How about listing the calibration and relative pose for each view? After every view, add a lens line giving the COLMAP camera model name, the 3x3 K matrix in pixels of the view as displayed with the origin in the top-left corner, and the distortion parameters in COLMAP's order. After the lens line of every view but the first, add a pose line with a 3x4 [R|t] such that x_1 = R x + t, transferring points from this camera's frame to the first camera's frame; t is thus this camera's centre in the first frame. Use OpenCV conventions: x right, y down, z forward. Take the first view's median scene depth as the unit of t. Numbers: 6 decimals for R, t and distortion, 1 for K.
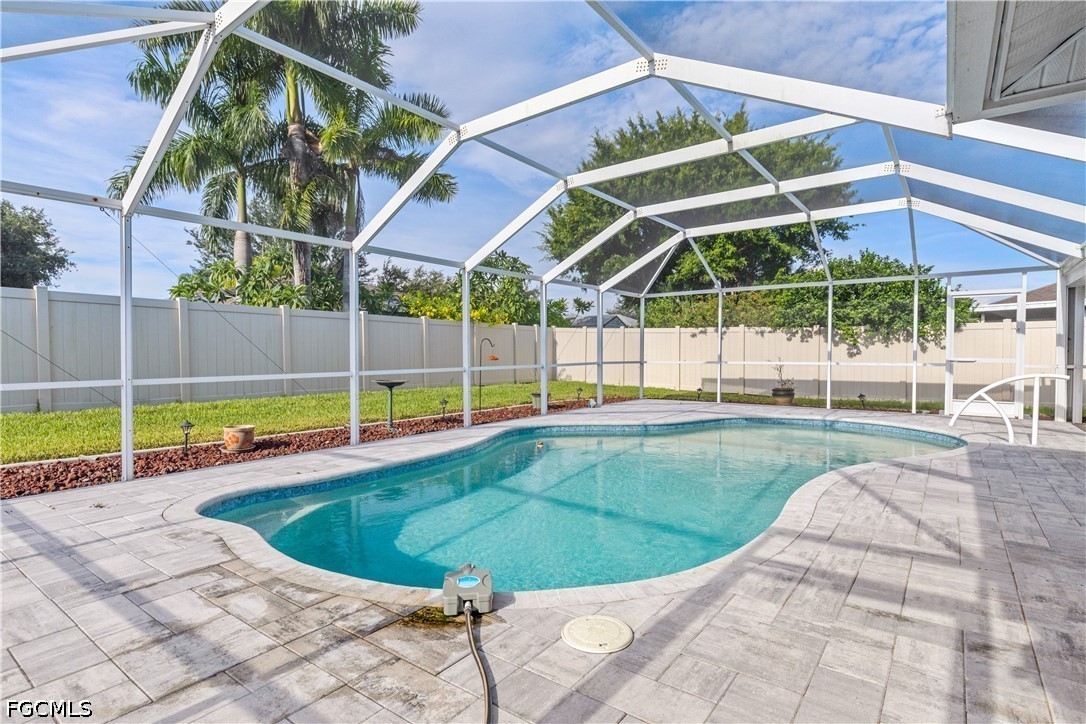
lens RADIAL K [[559.0, 0, 539.9], [0, 559.0, 365.2], [0, 0, 1]] dist [0.001919, 0.001274]
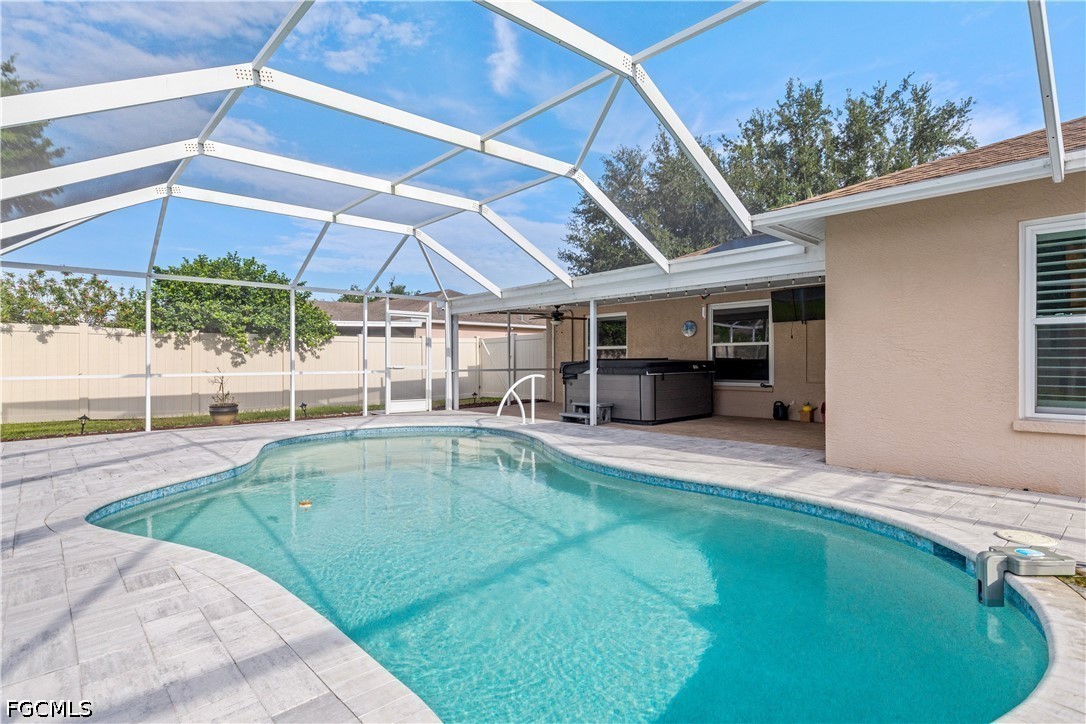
lens RADIAL K [[559.0, 0, 556.8], [0, 559.0, 364.4], [0, 0, 1]] dist [0.001919, 0.001274]
pose [[0.174510, -0.005193, 0.984642, -0.295457], [0.026443, 0.999650, 0.000585, -0.005531], [-0.984300, 0.025935, 0.174586, 0.358448]]
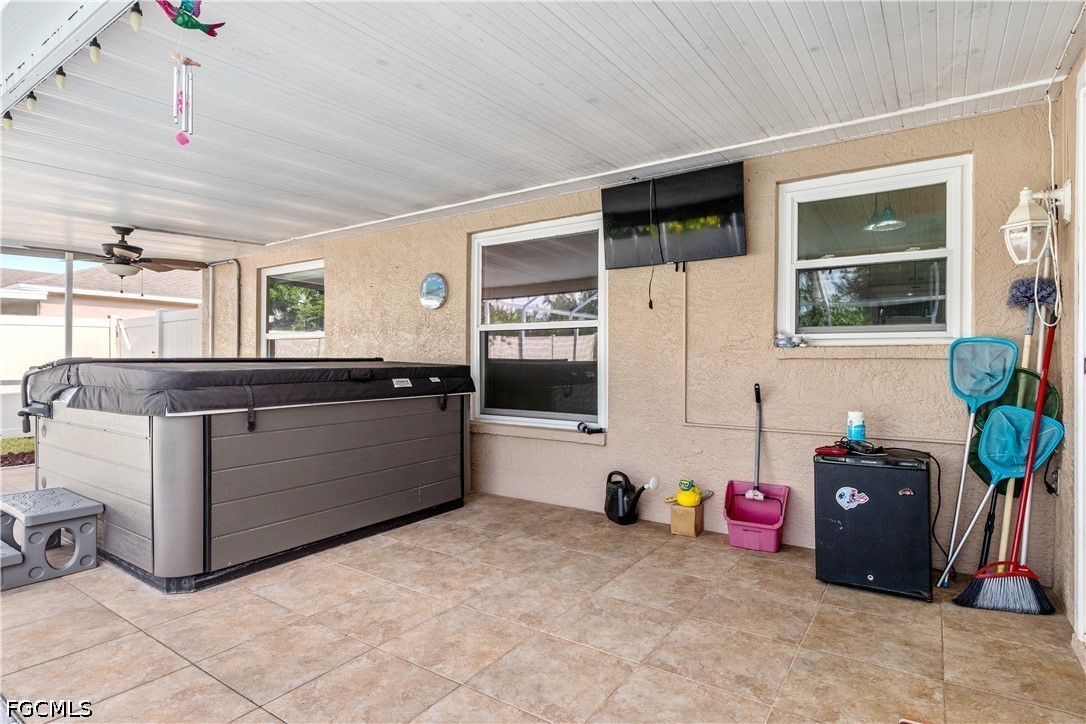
lens RADIAL K [[559.0, 0, 561.2], [0, 559.0, 361.1], [0, 0, 1]] dist [0.001919, 0.001274]
pose [[-0.045937, 0.000833, 0.998944, 0.270099], [0.019636, 0.999807, 0.000069, -0.006186], [-0.998751, 0.019618, -0.045945, 0.224457]]
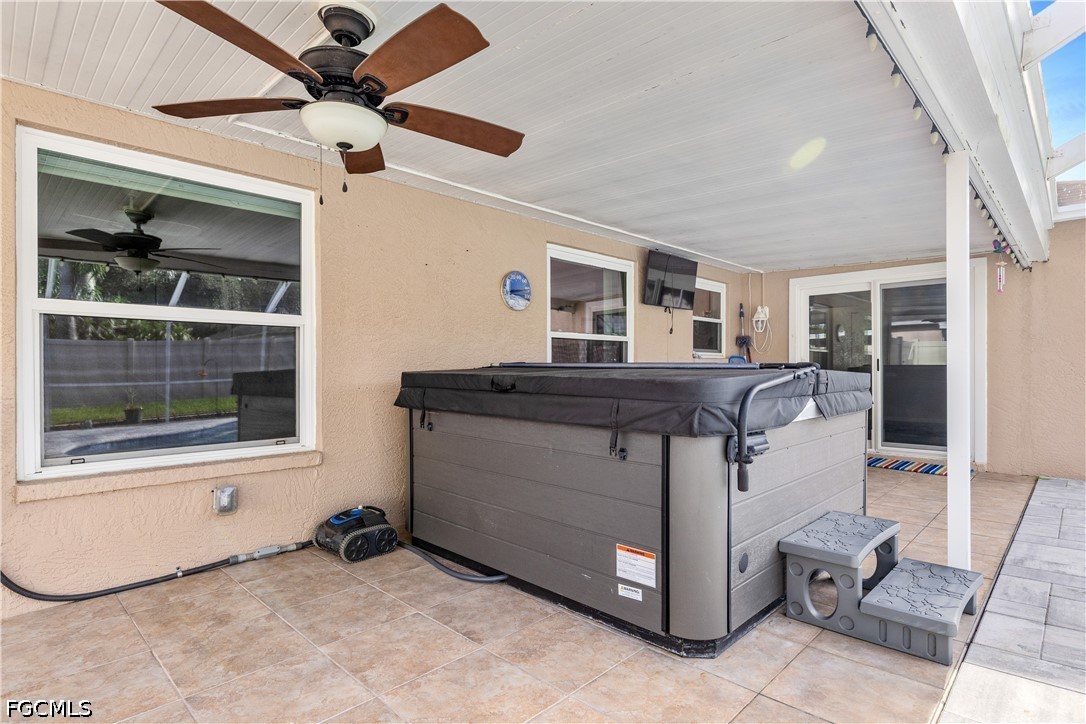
lens RADIAL K [[559.0, 0, 544.4], [0, 559.0, 366.6], [0, 0, 1]] dist [0.001919, 0.001274]
pose [[-0.990624, 0.002789, 0.136591, 0.625147], [0.006152, 0.999688, 0.024204, -0.017556], [-0.136481, 0.024817, -0.990332, 0.684644]]
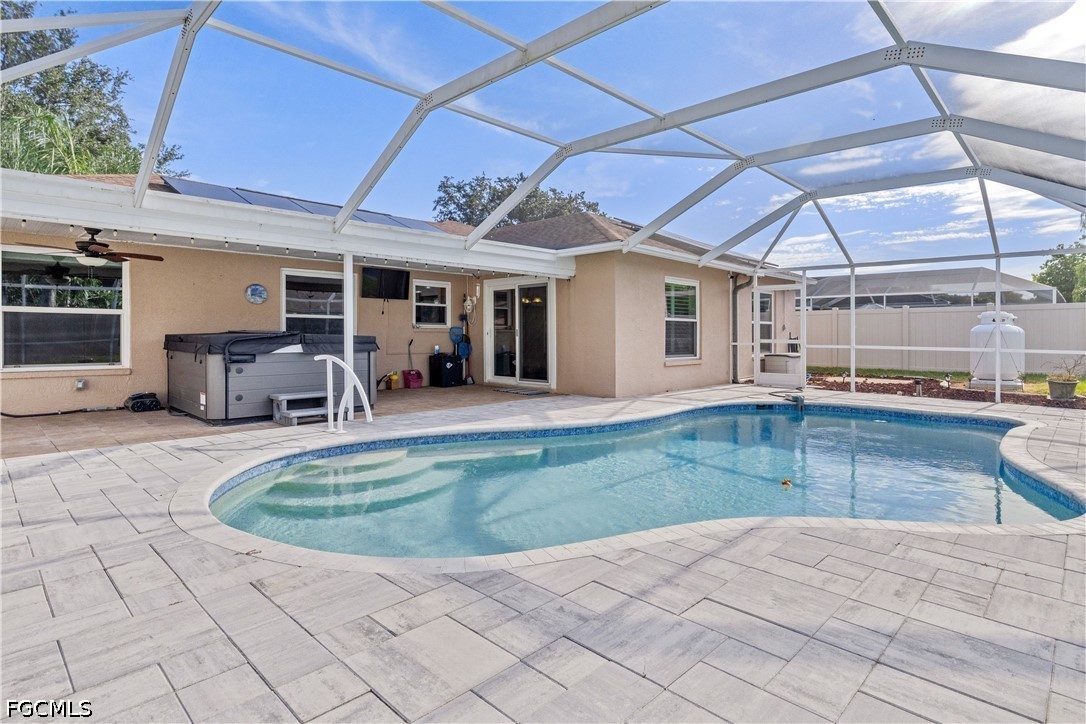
lens RADIAL K [[559.0, 0, 545.4], [0, 559.0, 327.5], [0, 0, 1]] dist [0.001919, 0.001274]
pose [[-0.990783, 0.003131, 0.135419, 0.200196], [0.004443, 0.999946, 0.009388, -0.020440], [-0.135383, 0.009903, -0.990744, 1.007598]]
